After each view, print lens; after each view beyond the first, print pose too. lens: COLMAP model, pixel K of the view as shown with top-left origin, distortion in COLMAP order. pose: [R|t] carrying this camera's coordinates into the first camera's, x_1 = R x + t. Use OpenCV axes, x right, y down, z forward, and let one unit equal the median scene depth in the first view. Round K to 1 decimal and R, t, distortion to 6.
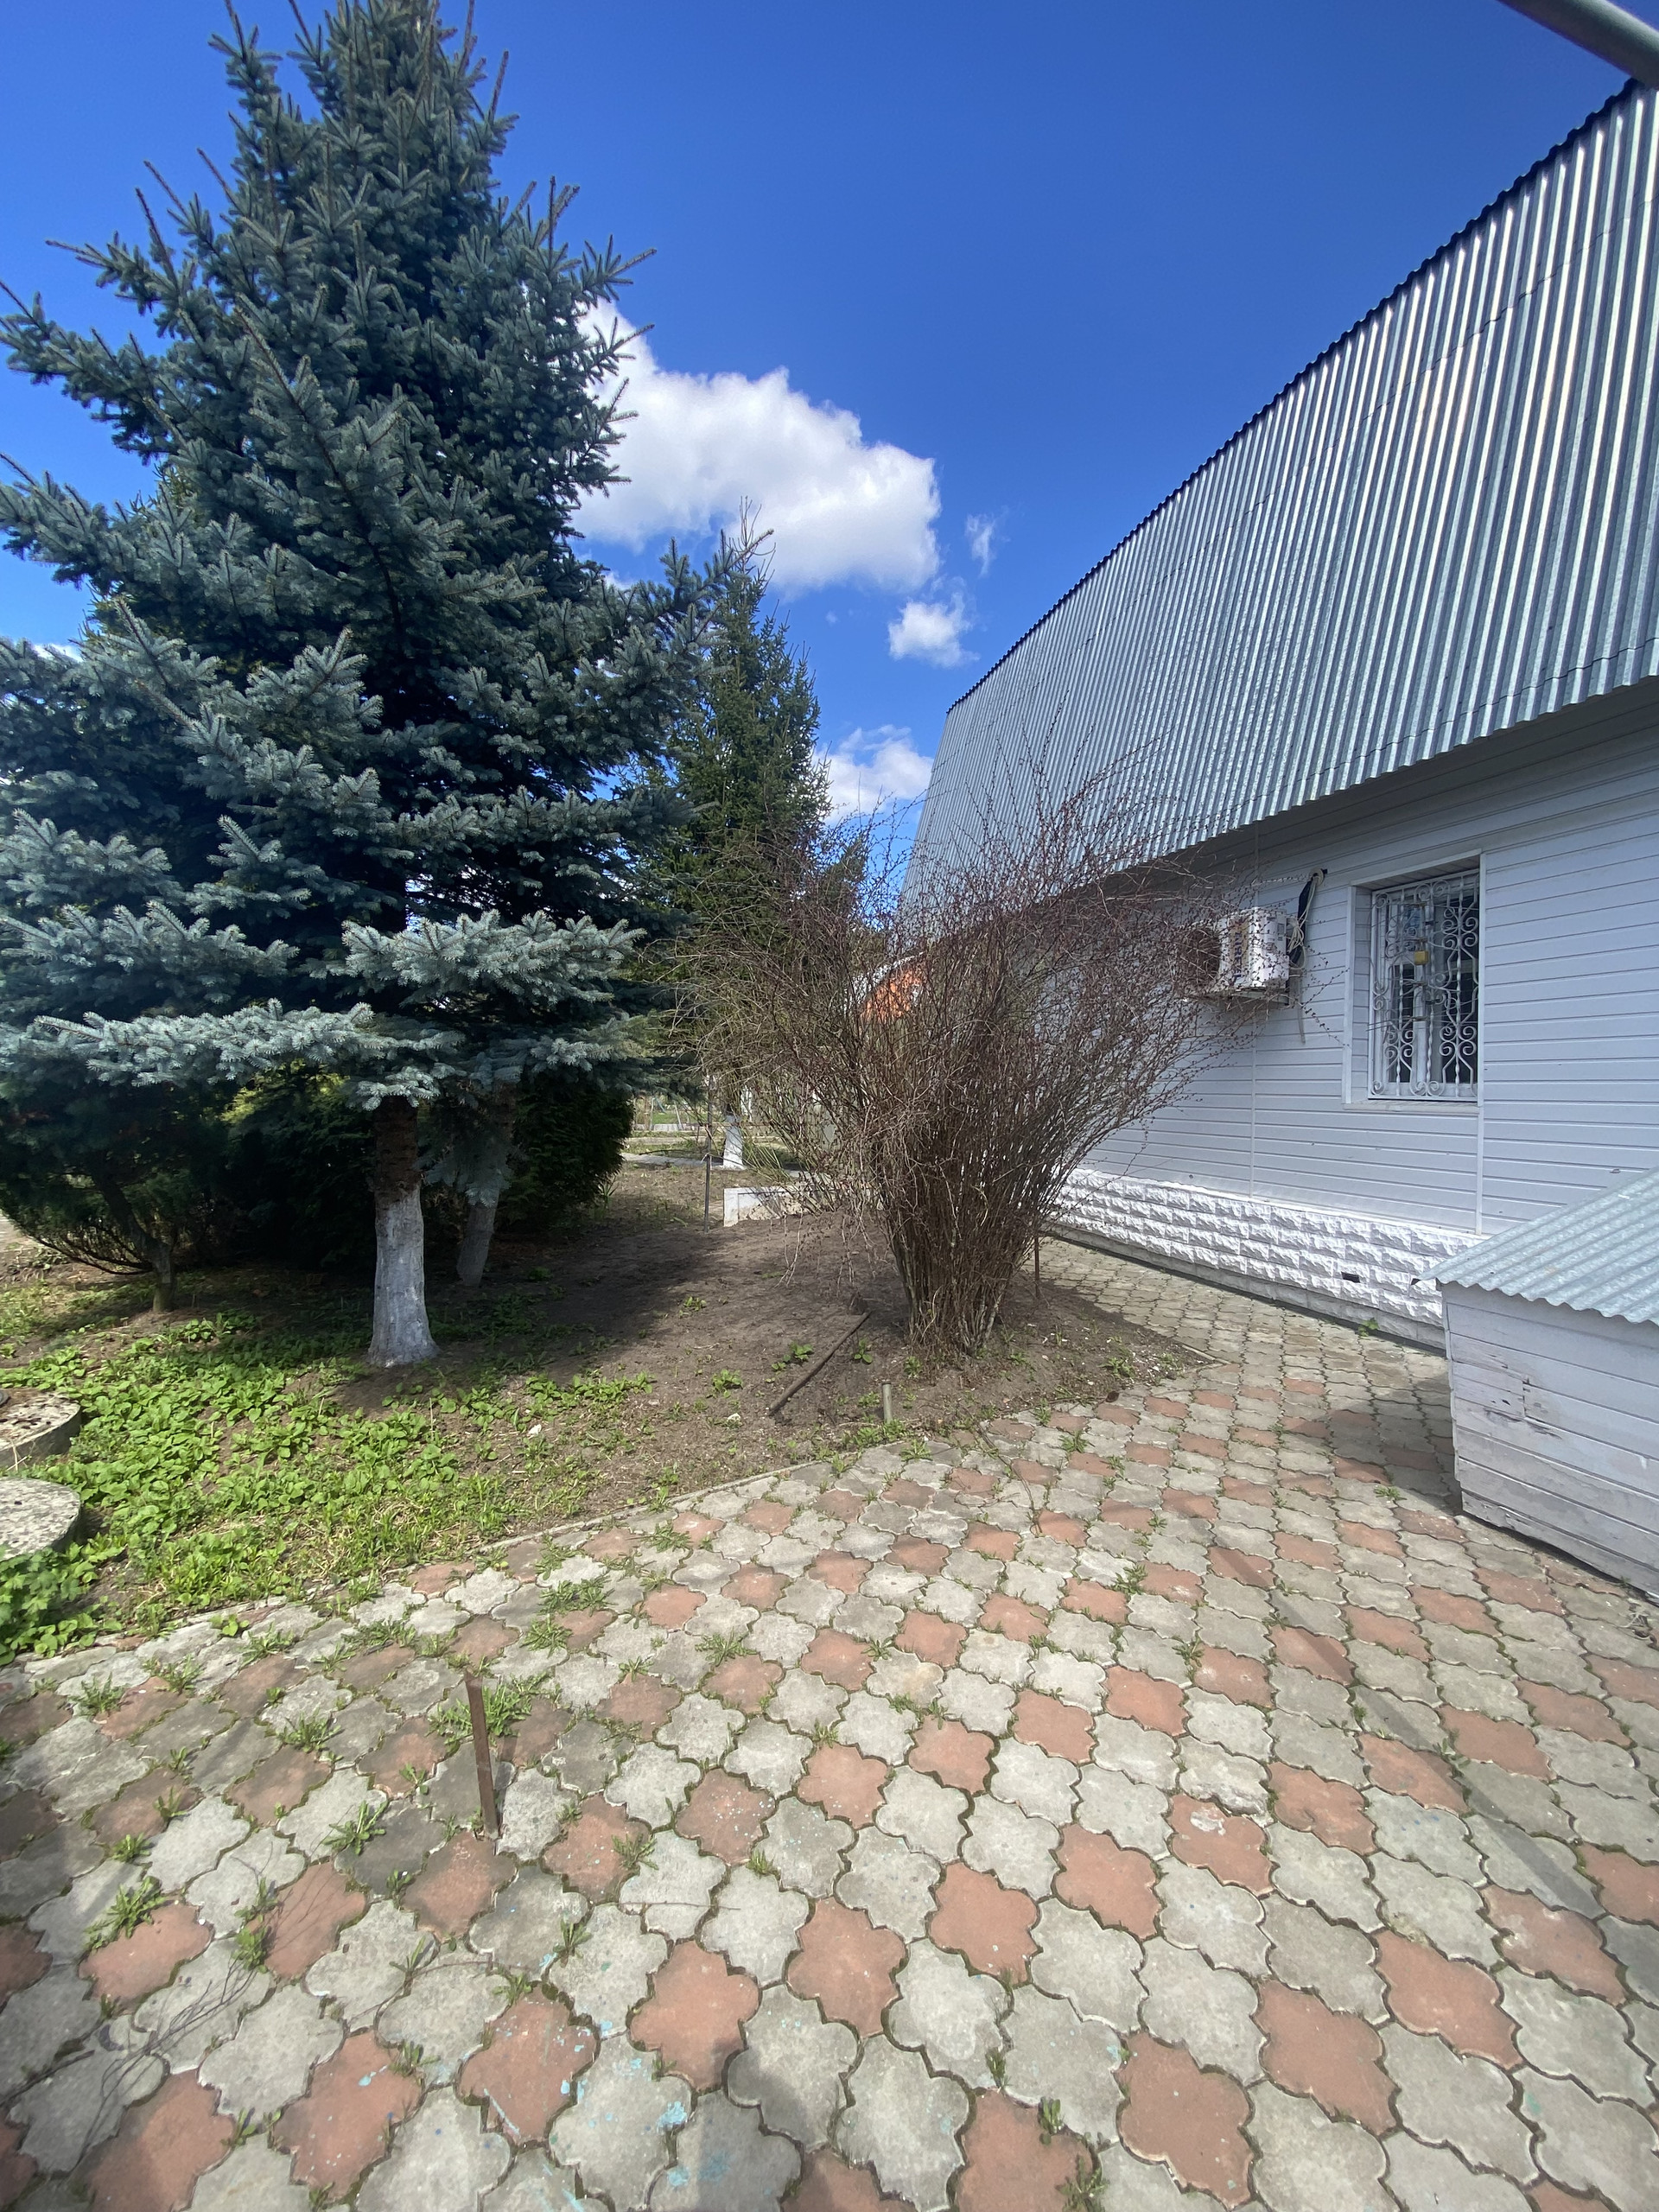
lens RADIAL K [[892.2, 0, 829.5], [0, 892.2, 1106.0], [0, 0, 1]] dist [0.000224, -0.011740]
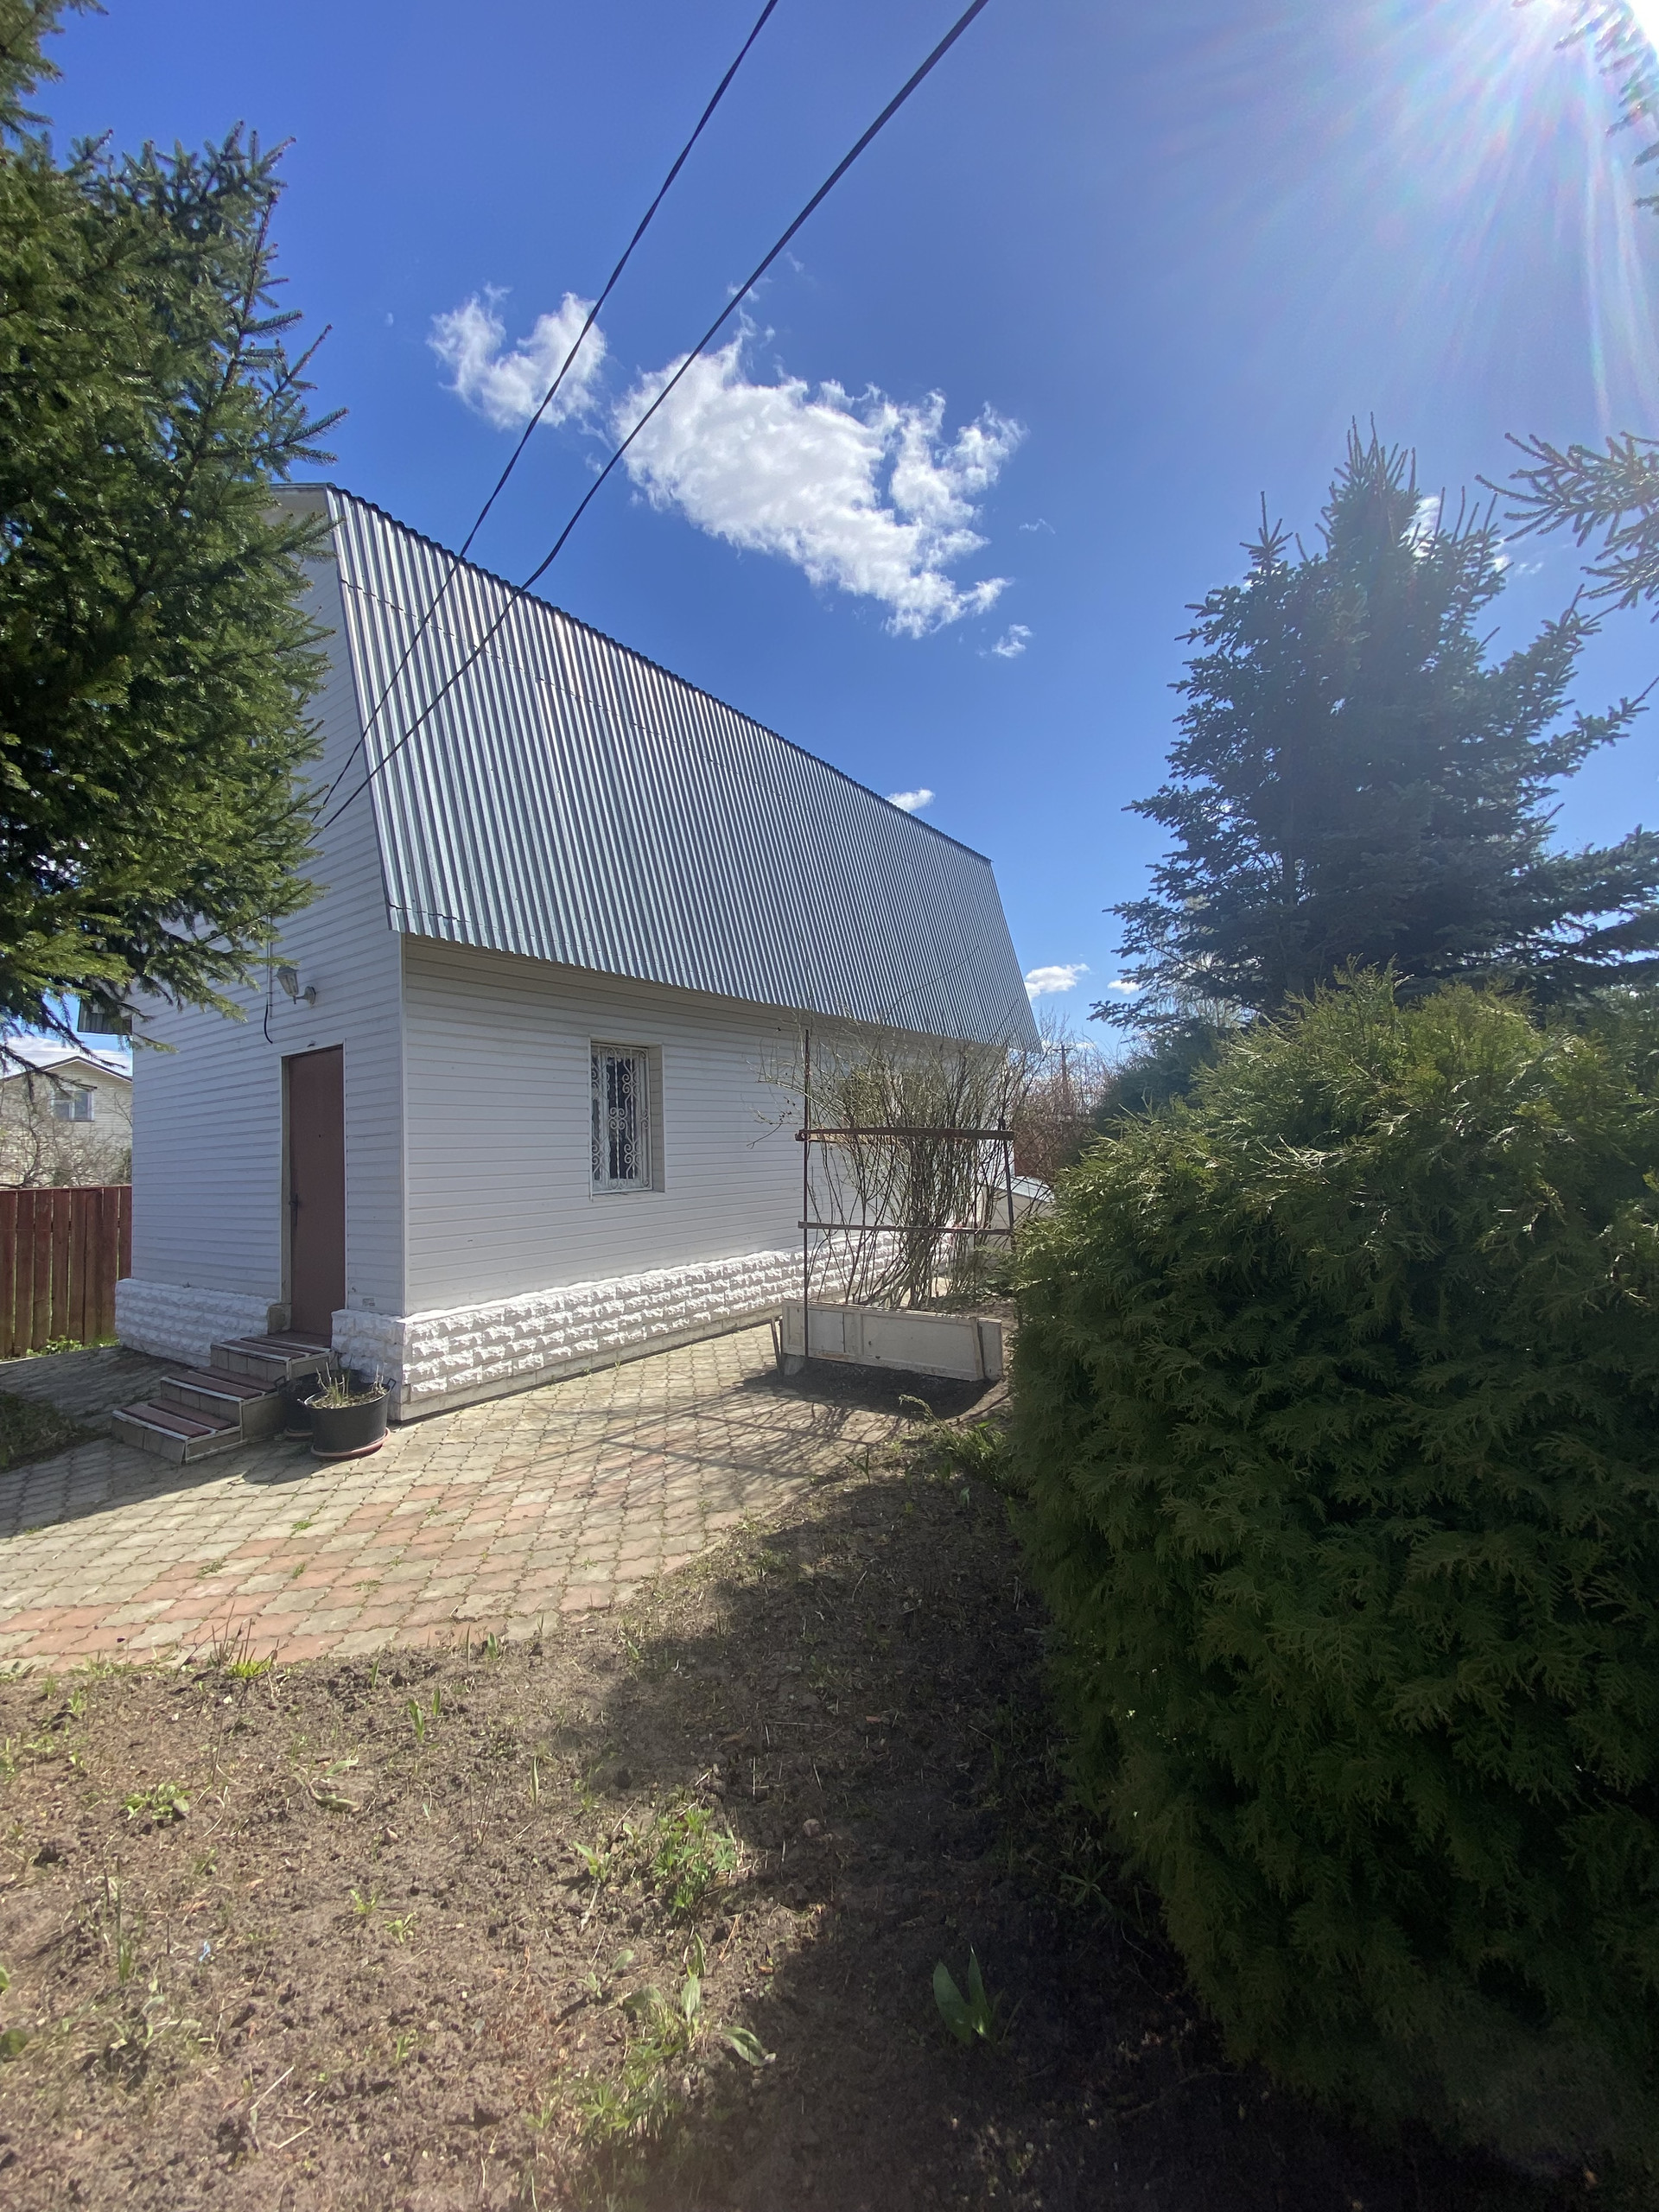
lens RADIAL K [[892.2, 0, 829.5], [0, 892.2, 1106.0], [0, 0, 1]] dist [0.000224, -0.011740]
pose [[-0.624128, 0.074968, 0.777718, -1.095580], [0.058295, 0.997080, -0.049331, -0.091384], [-0.779145, 0.014549, -0.626675, 2.561647]]
